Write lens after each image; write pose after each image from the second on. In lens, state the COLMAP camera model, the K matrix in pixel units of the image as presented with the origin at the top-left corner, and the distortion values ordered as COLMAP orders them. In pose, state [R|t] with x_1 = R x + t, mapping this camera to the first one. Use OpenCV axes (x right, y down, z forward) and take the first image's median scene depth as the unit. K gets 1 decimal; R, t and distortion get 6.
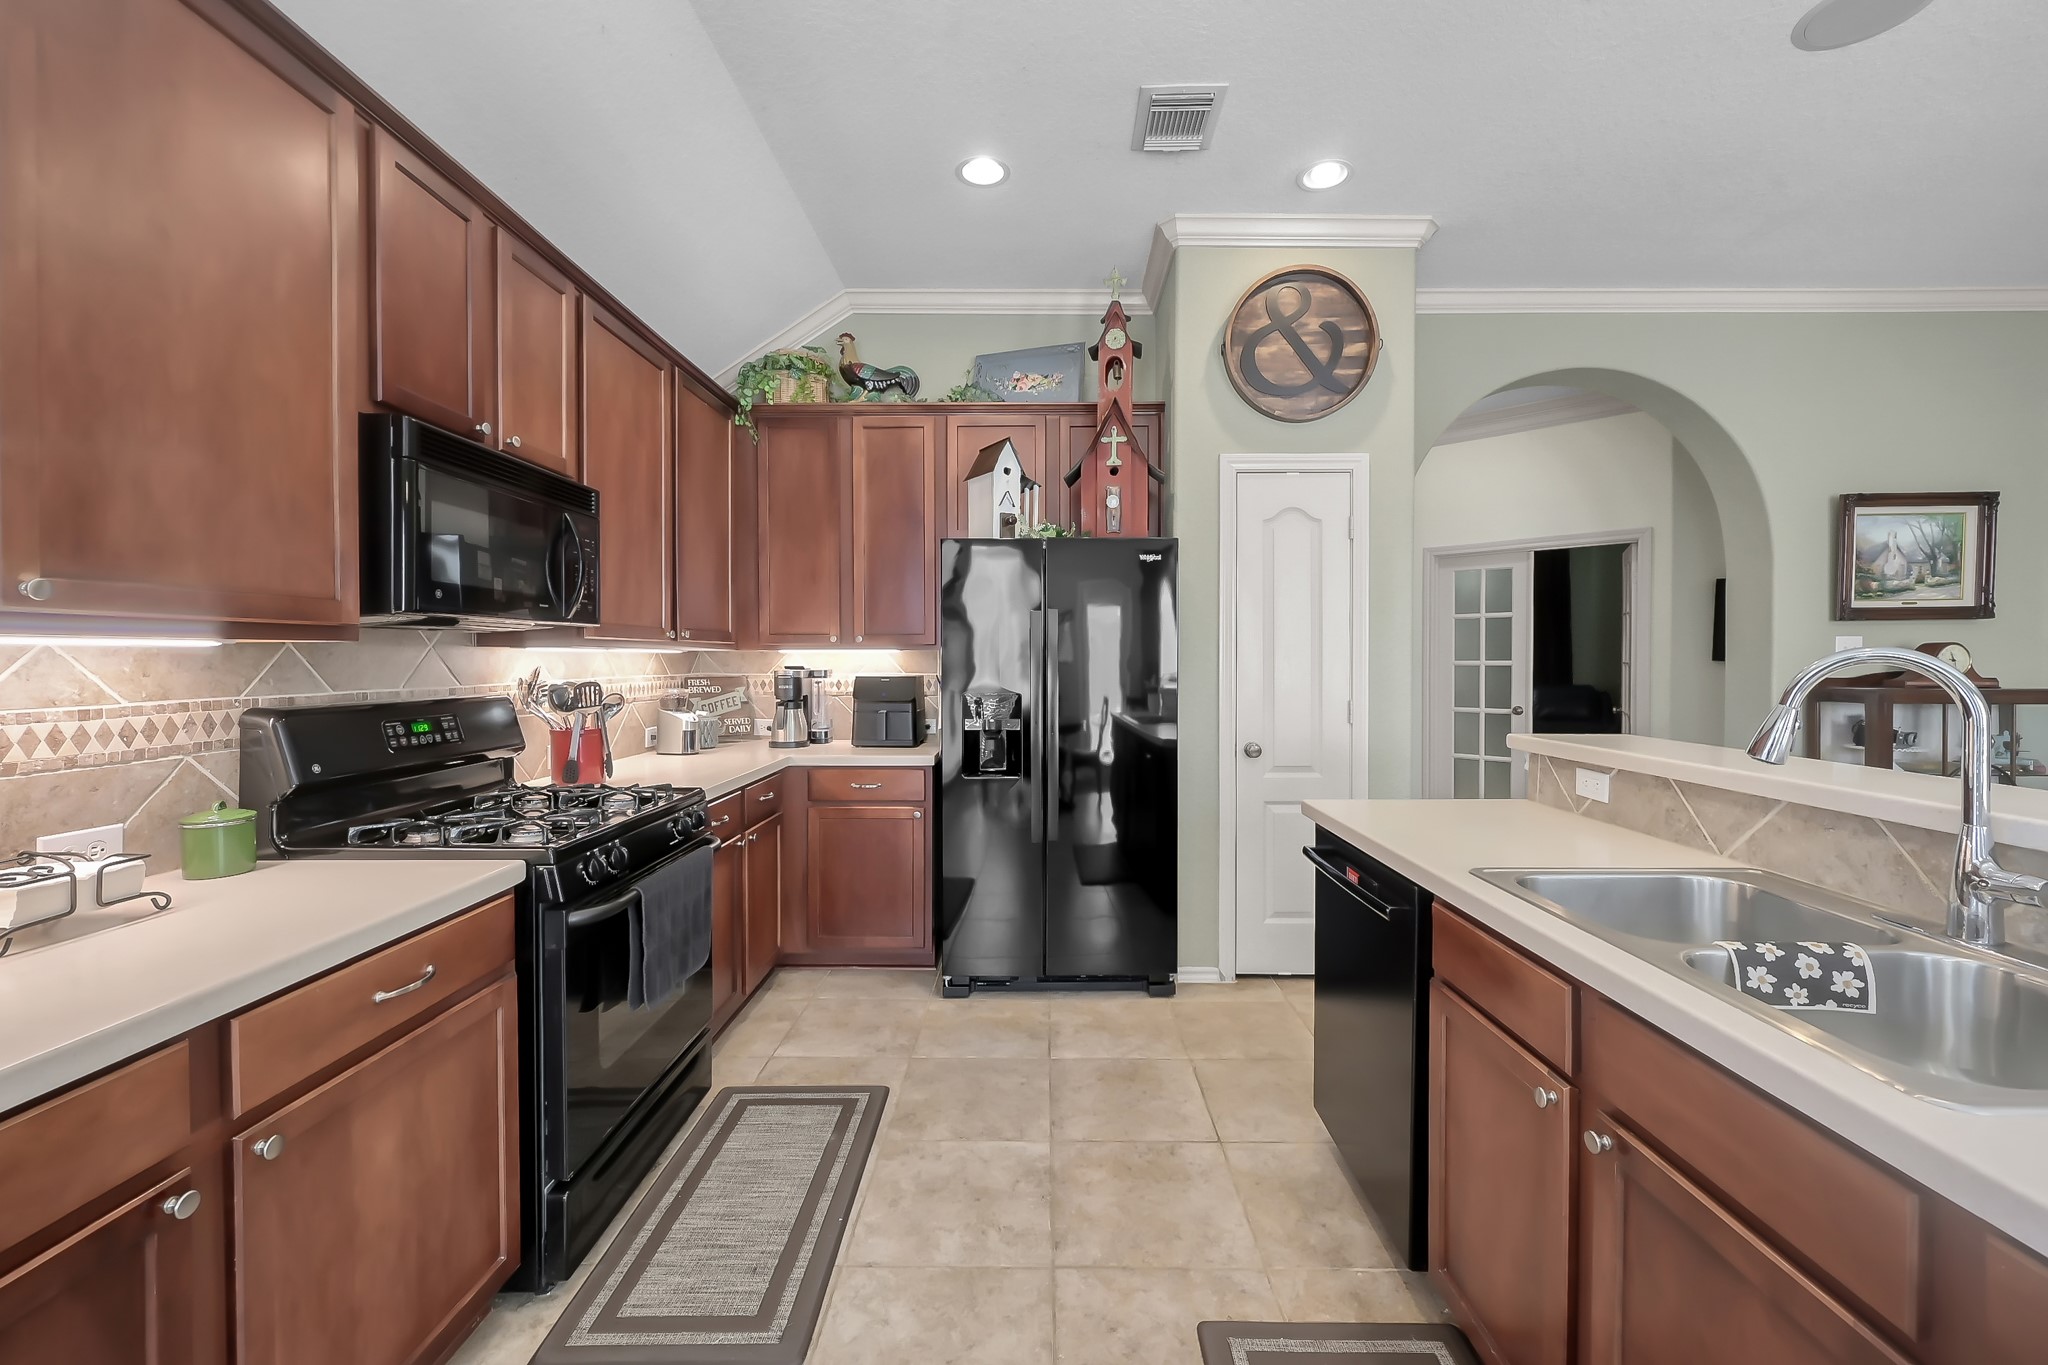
lens RADIAL K [[830.1, 0, 1036.9], [0, 830.1, 667.3], [0, 0, 1]] dist [0.004311, -0.001615]
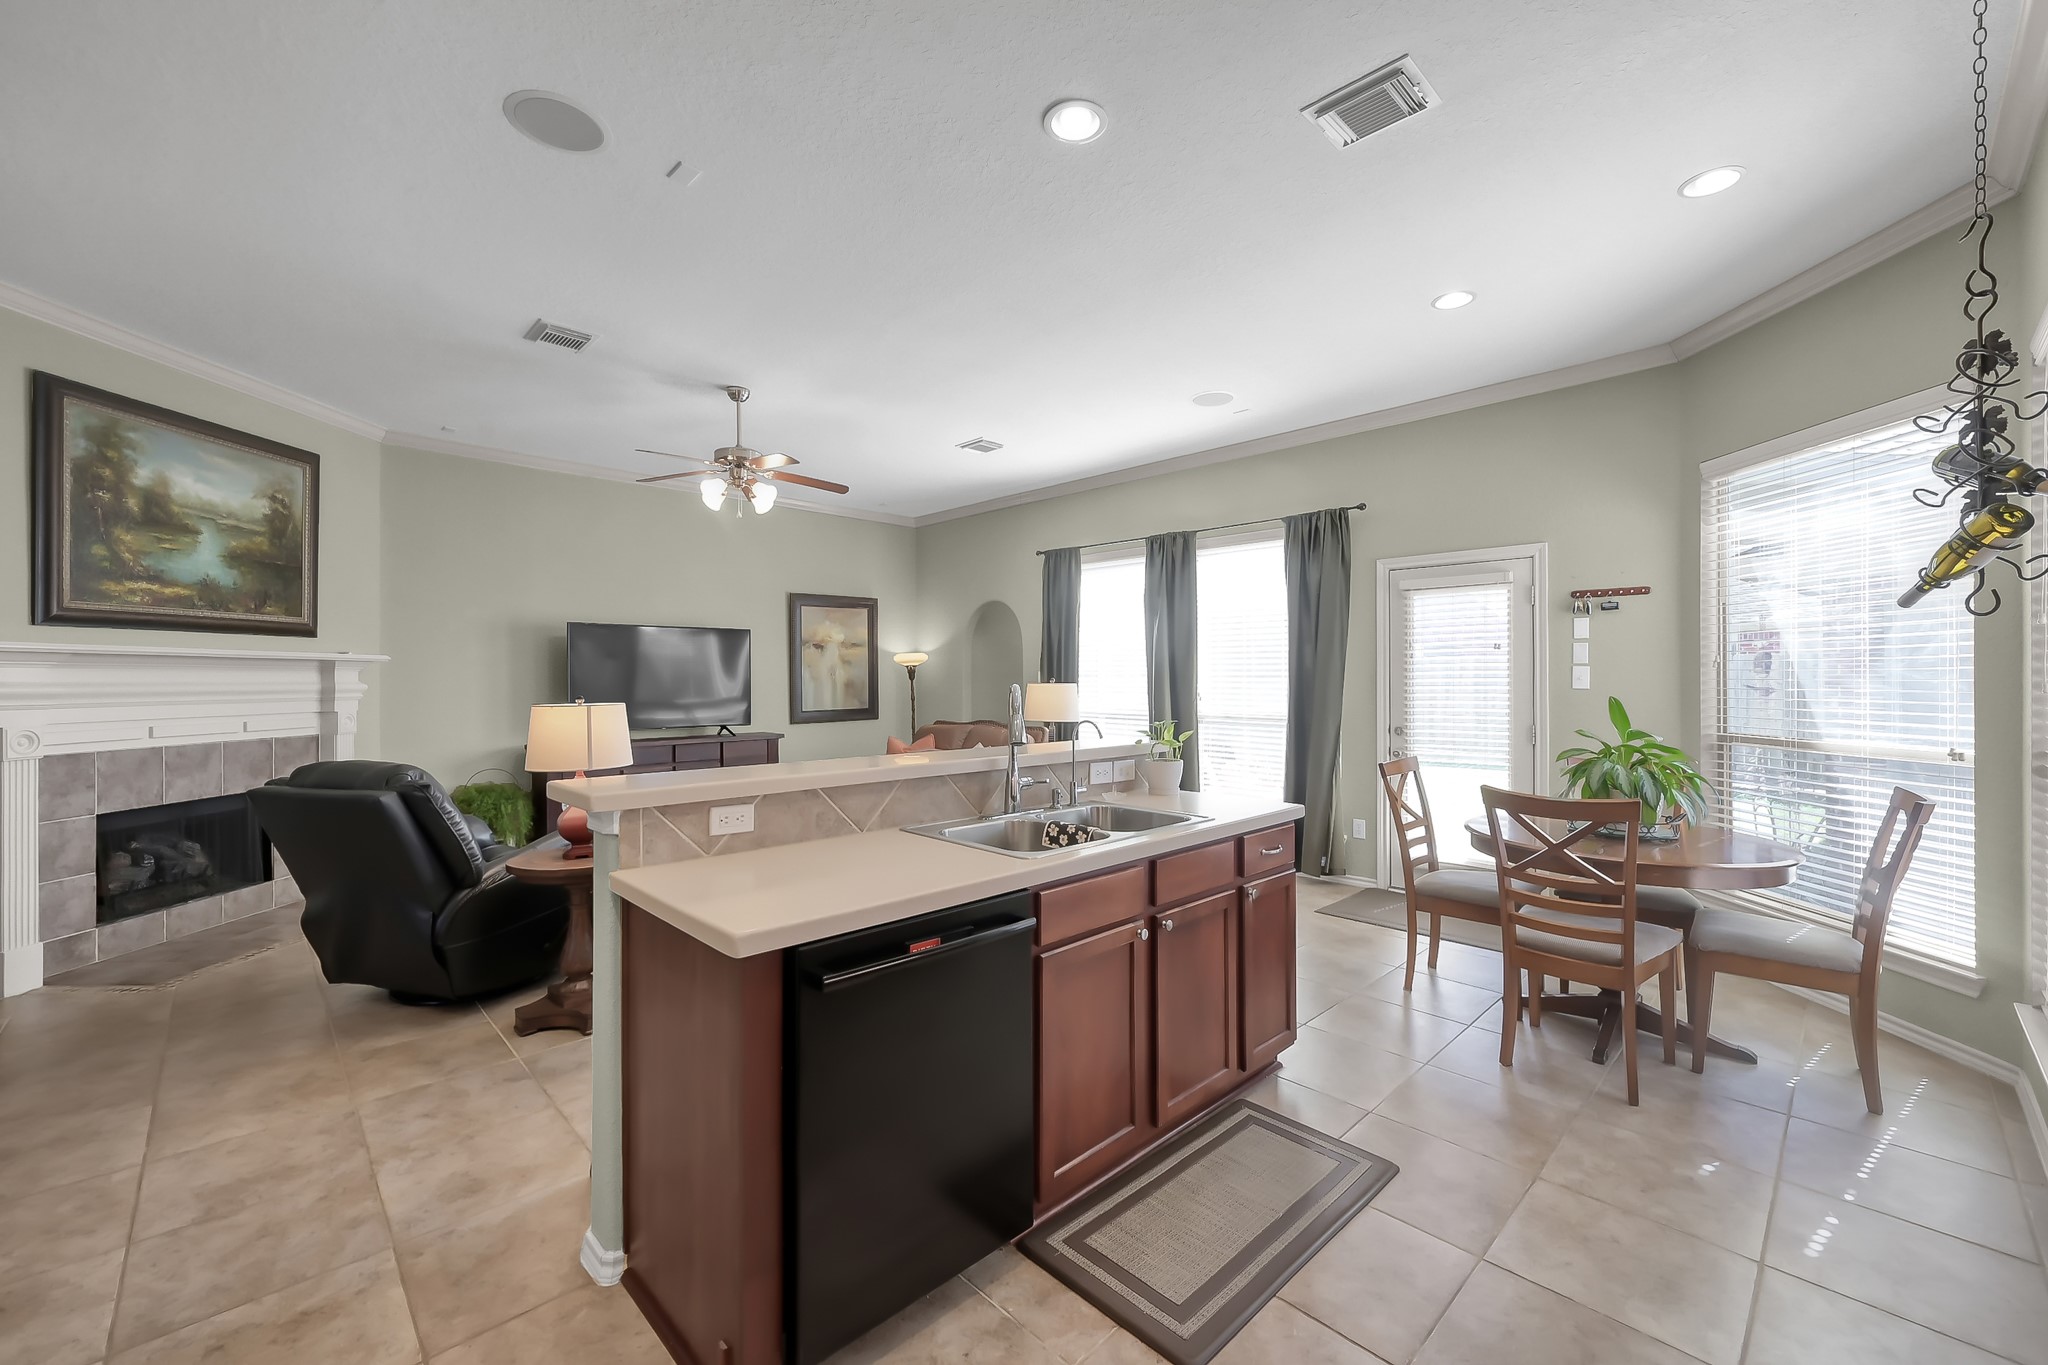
lens RADIAL K [[830.1, 0, 1029.4], [0, 830.1, 679.3], [0, 0, 1]] dist [0.004311, -0.001615]
pose [[-0.714521, -0.001277, 0.699613, -0.181778], [0.008774, 0.999903, 0.010786, -0.021727], [-0.699559, 0.013845, -0.714440, 0.941360]]
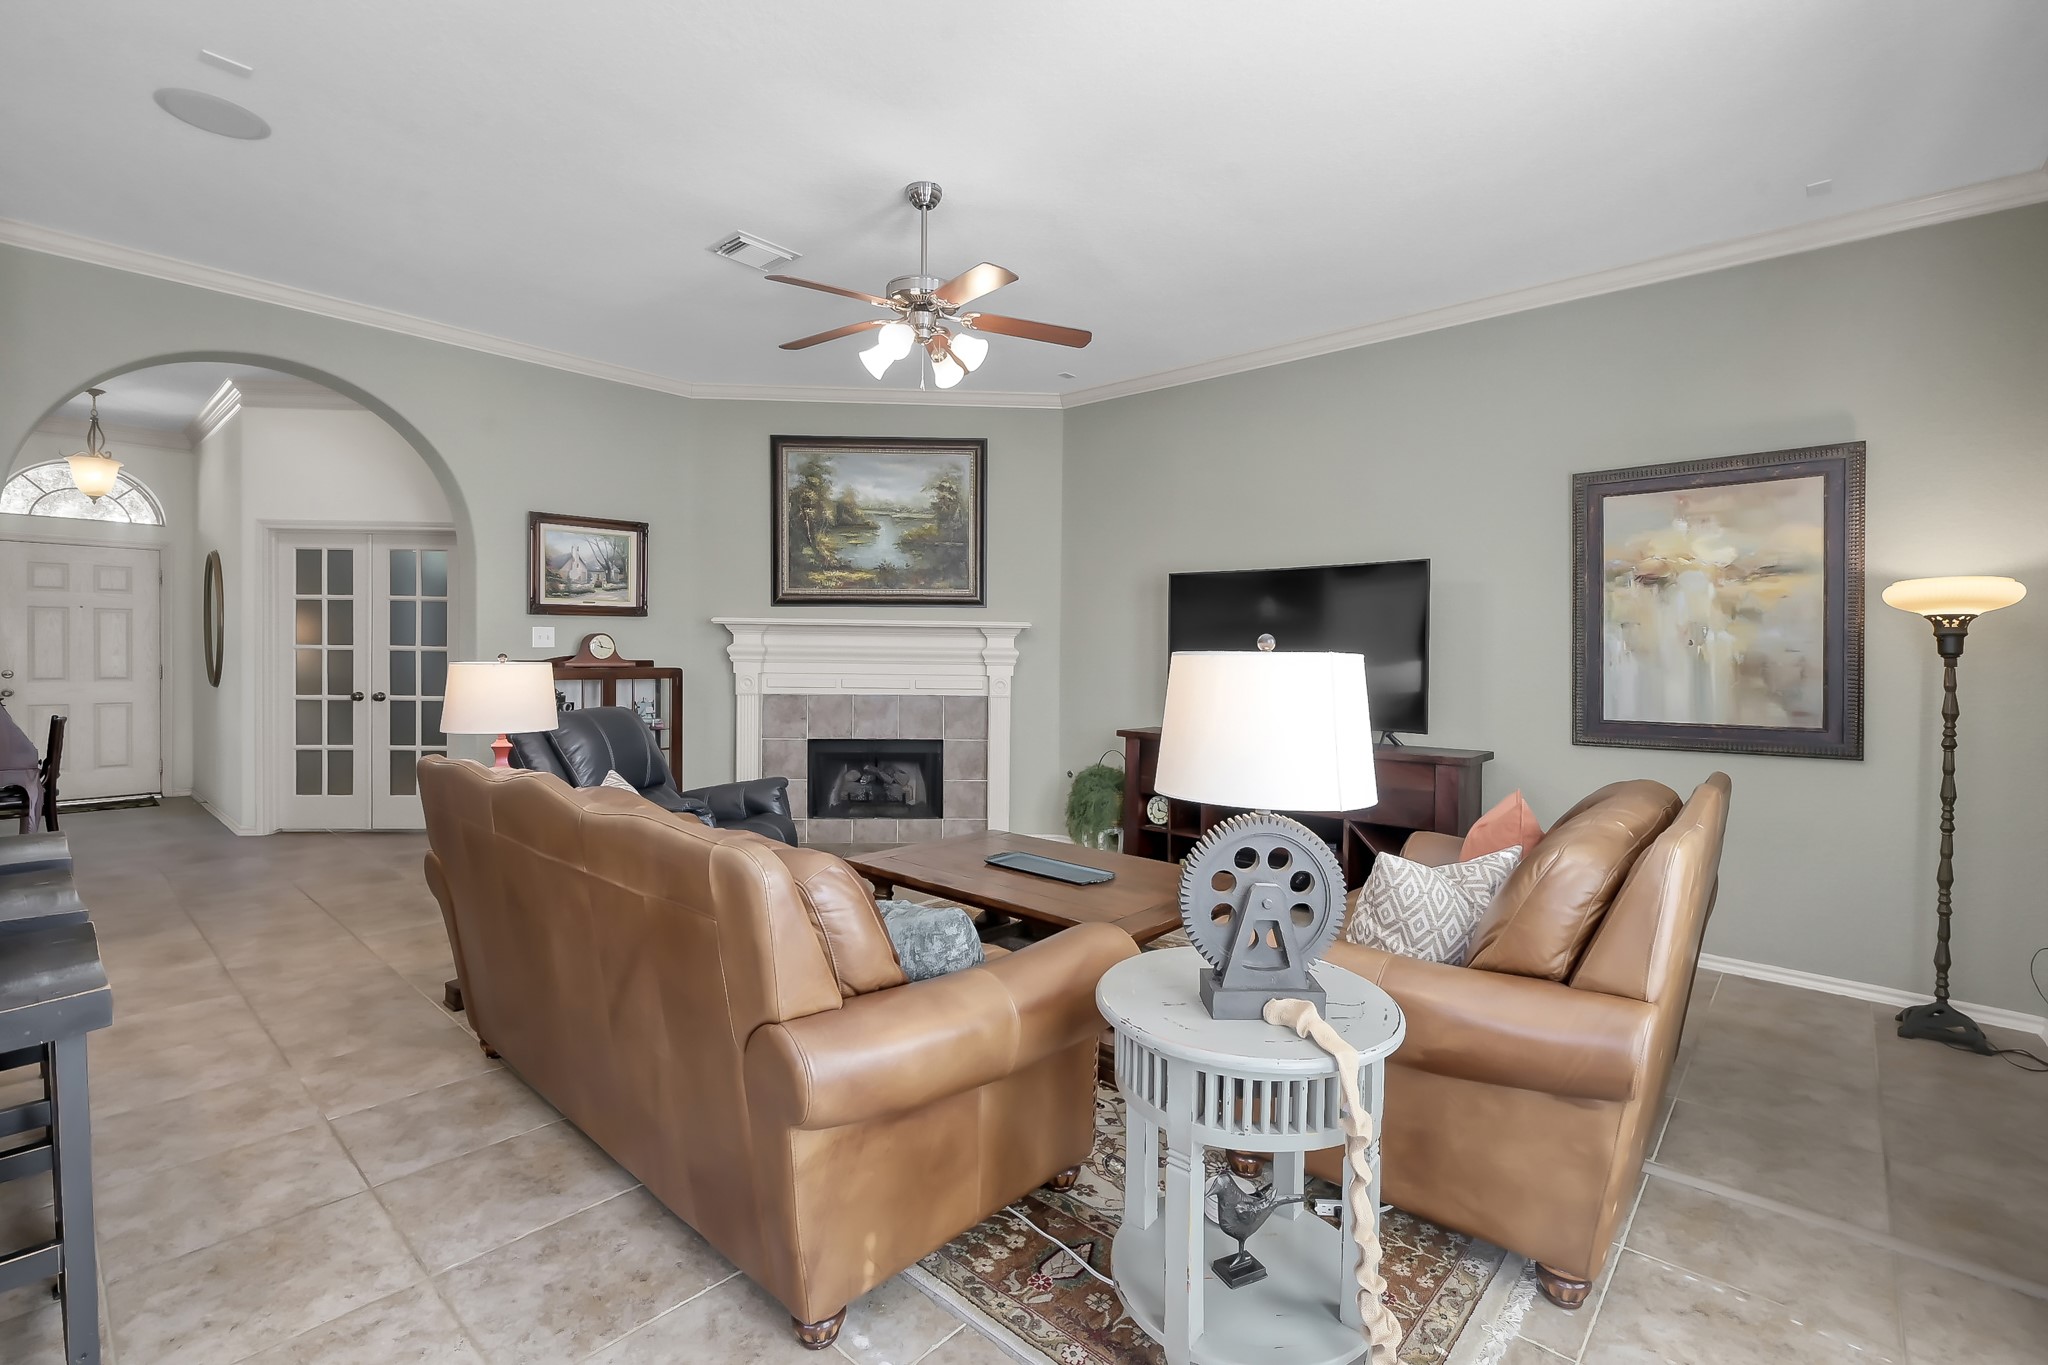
lens RADIAL K [[918.5, 0, 1056.2], [0, 918.5, 662.4], [0, 0, 1]] dist [-0.003133, -0.002830]
pose [[0.651606, -0.002445, 0.758554, 0.529082], [-0.002625, 0.999982, 0.005478, 0.007554], [-0.758553, -0.005561, 0.651587, -0.569944]]
